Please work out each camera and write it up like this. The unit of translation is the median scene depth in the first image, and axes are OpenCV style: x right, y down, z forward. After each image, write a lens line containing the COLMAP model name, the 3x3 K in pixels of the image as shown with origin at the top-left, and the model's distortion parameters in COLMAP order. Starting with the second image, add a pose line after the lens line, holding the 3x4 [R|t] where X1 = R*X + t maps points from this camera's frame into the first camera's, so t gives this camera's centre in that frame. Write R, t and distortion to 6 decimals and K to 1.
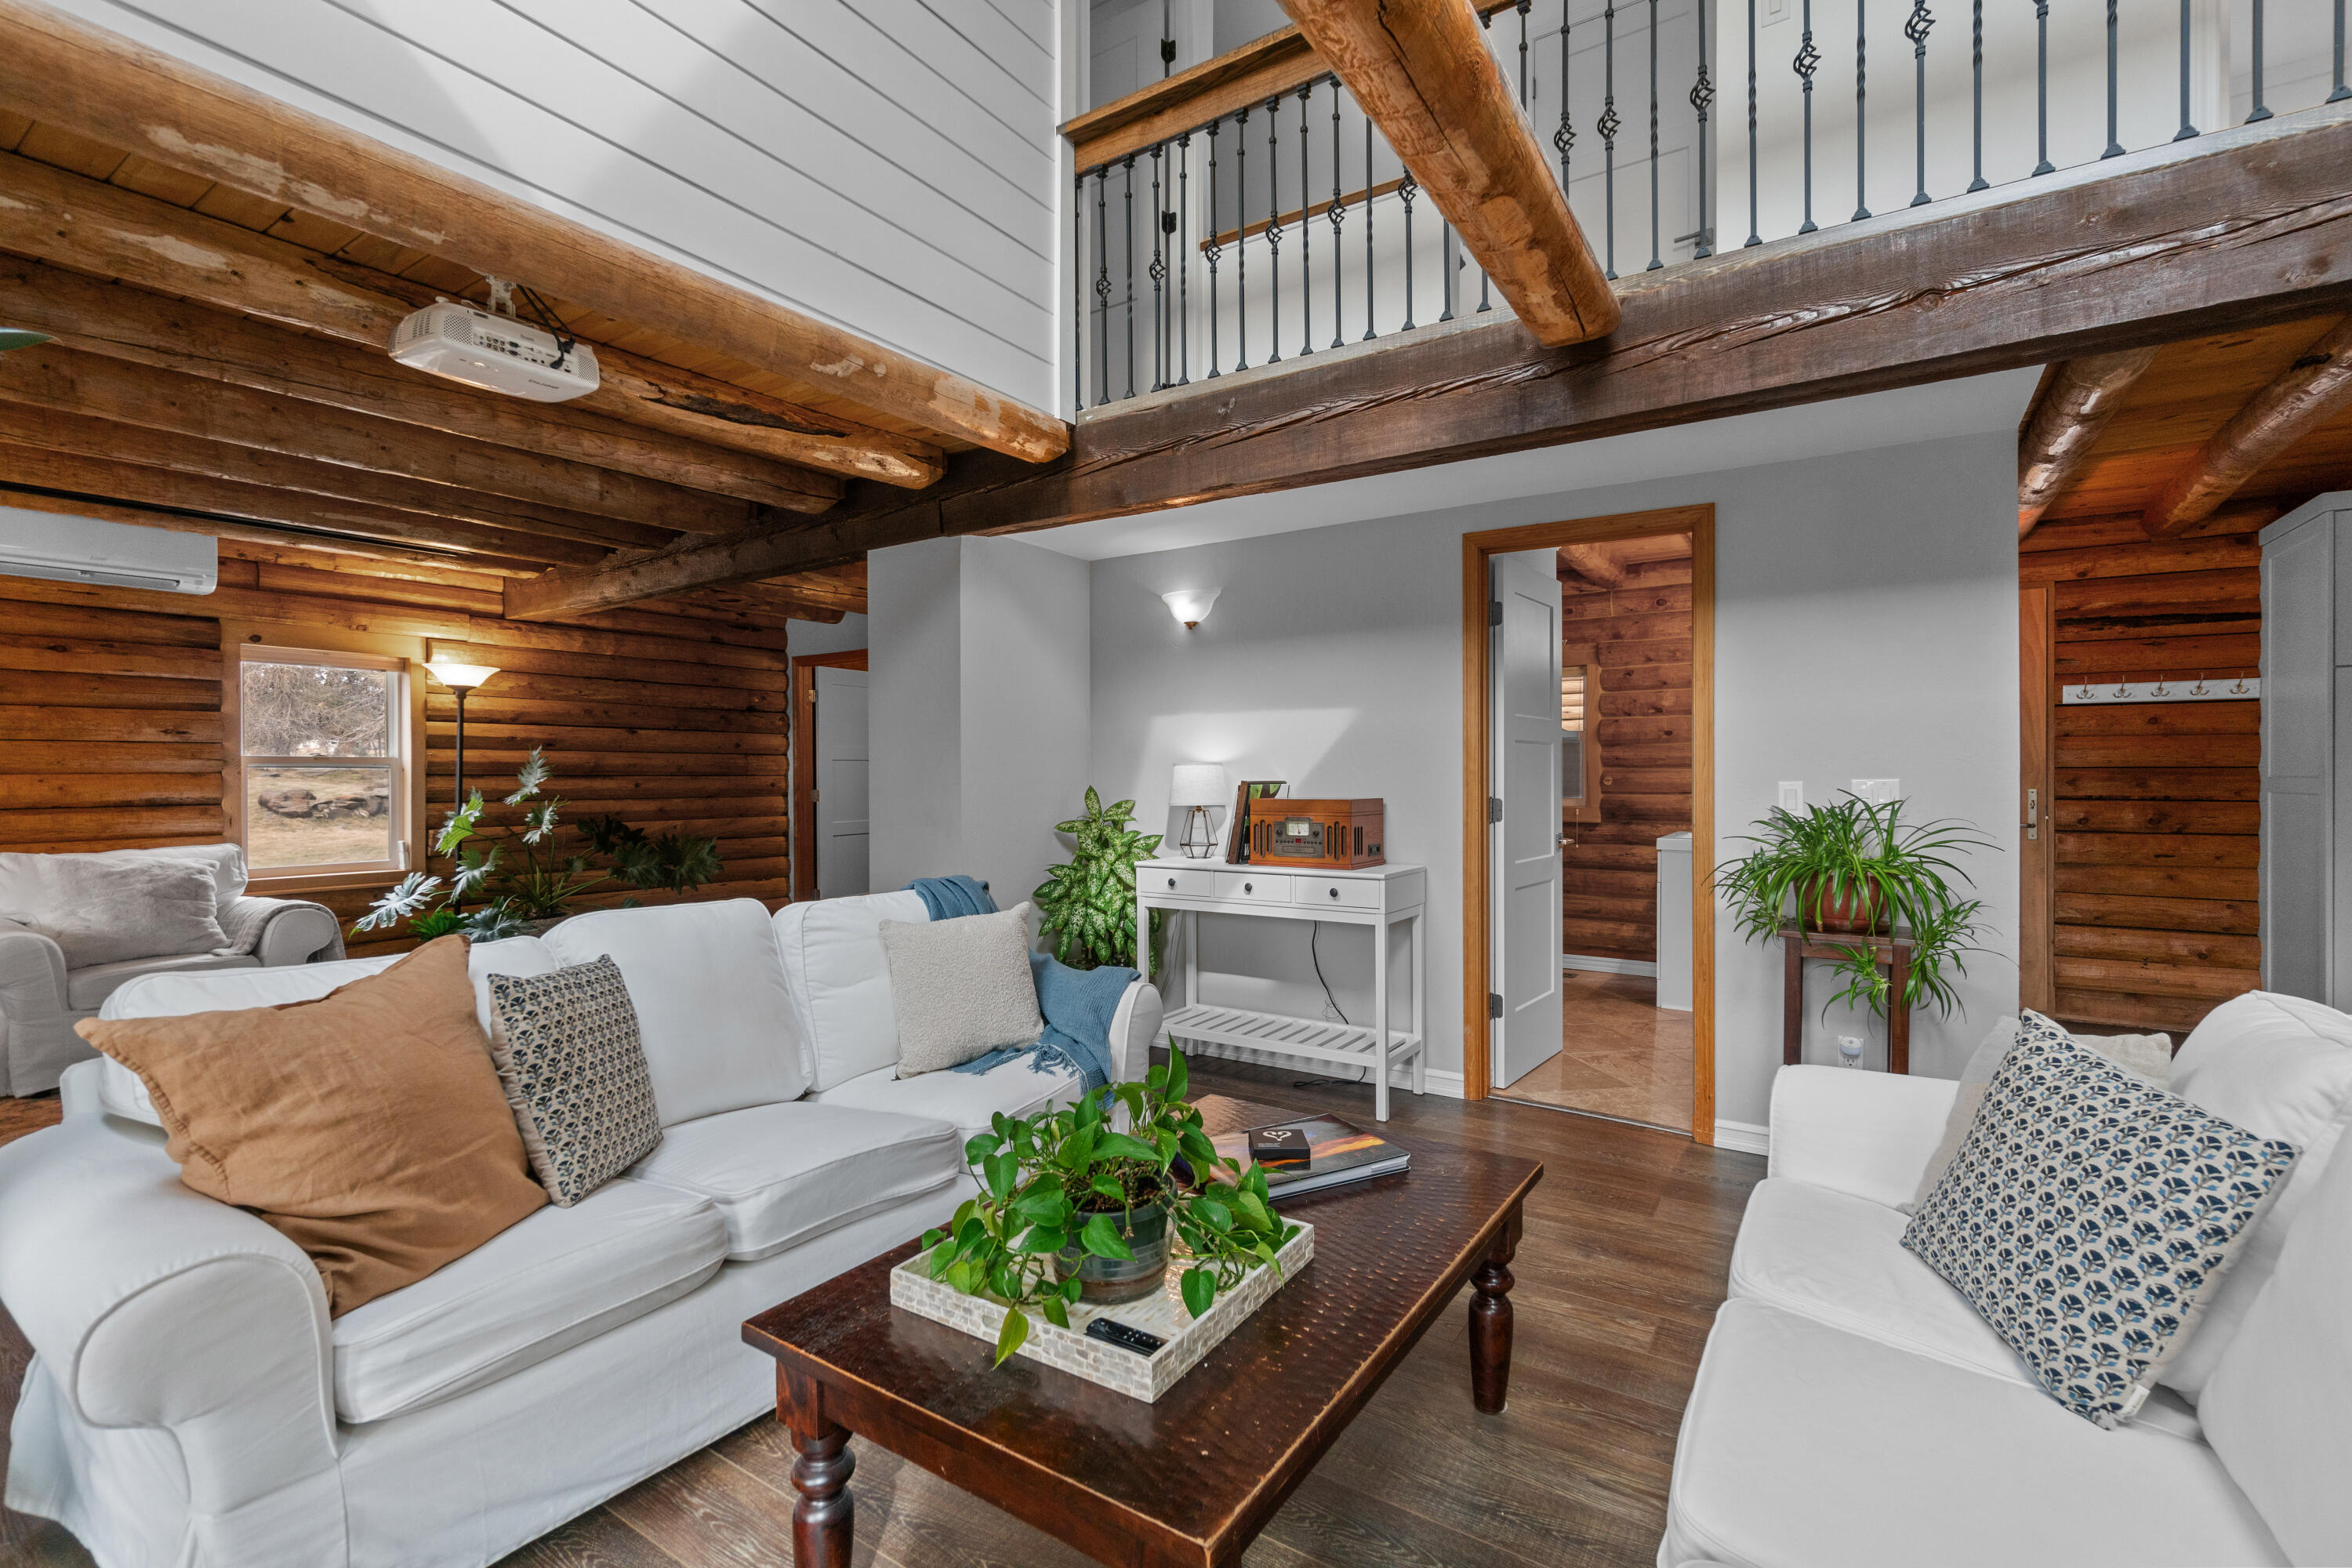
lens RADIAL K [[1033.0, 0, 1184.6], [0, 1033.0, 795.8], [0, 0, 1]] dist [0.000340, -0.000212]
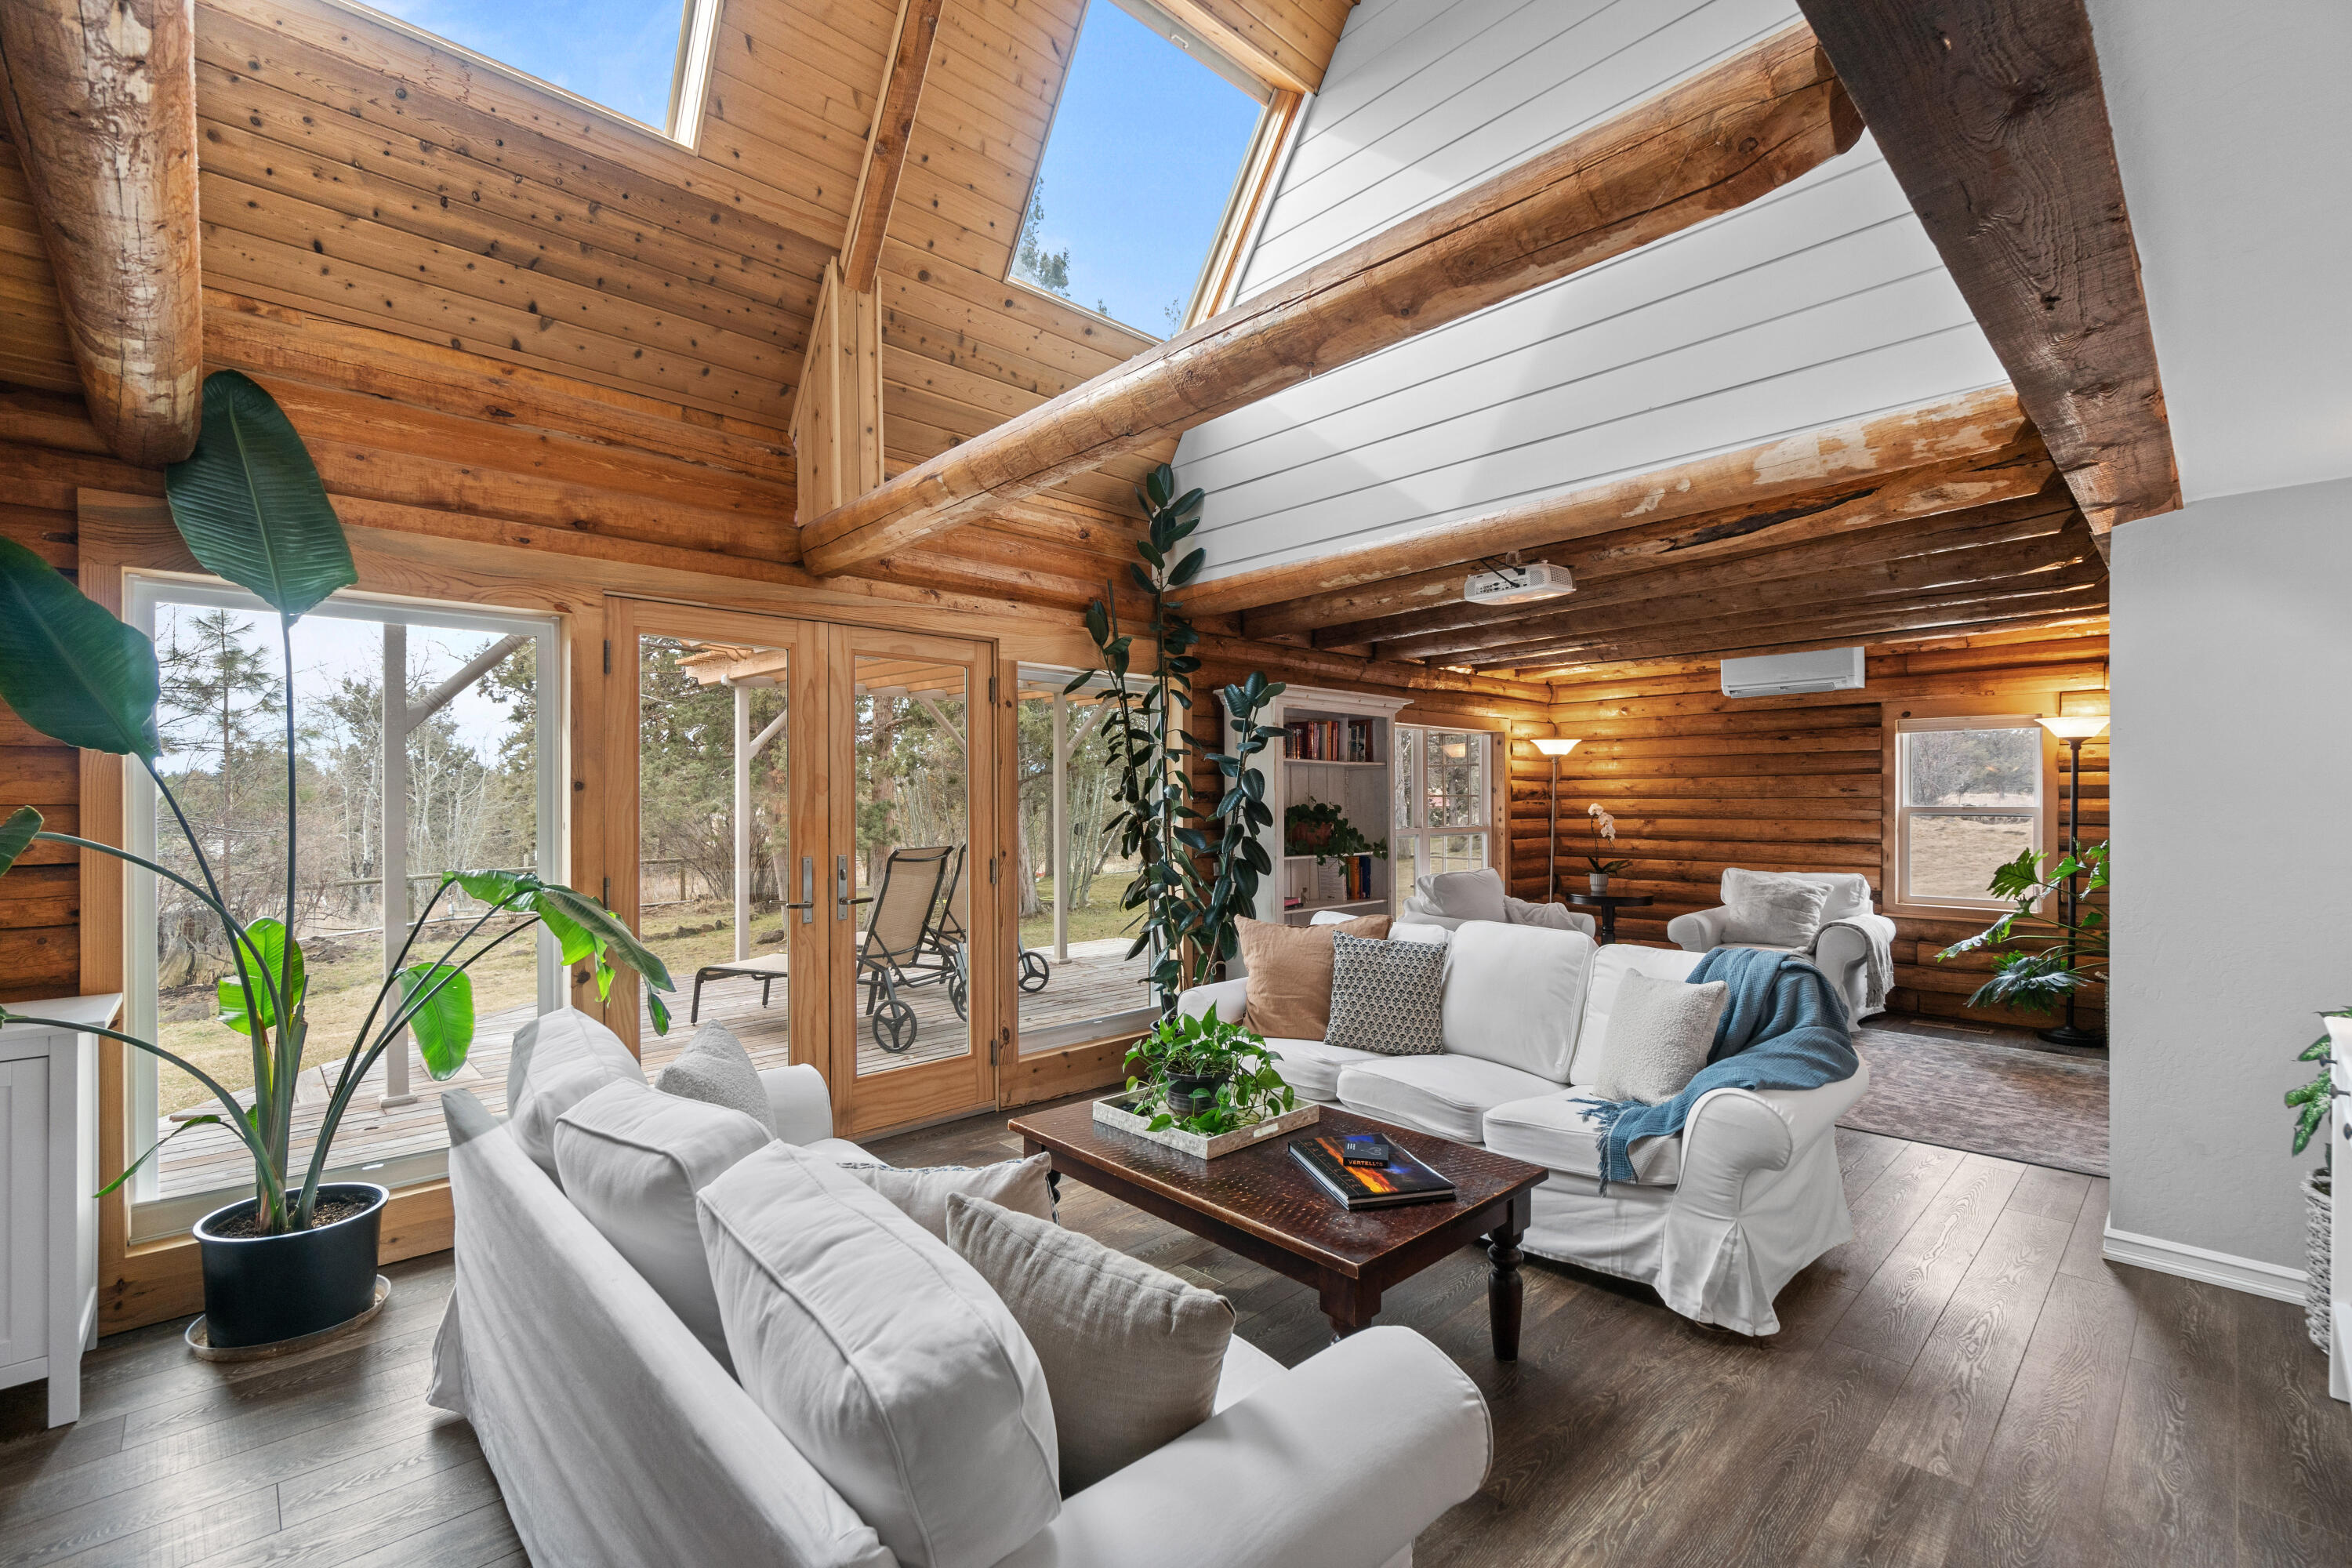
lens RADIAL K [[1033.0, 0, 1184.6], [0, 1033.0, 795.8], [0, 0, 1]] dist [0.000340, -0.000212]
pose [[-0.224865, -0.003058, -0.974385, 0.575240], [-0.018298, 0.999832, 0.001084, -0.039430], [0.974218, 0.018073, -0.224883, 0.448964]]
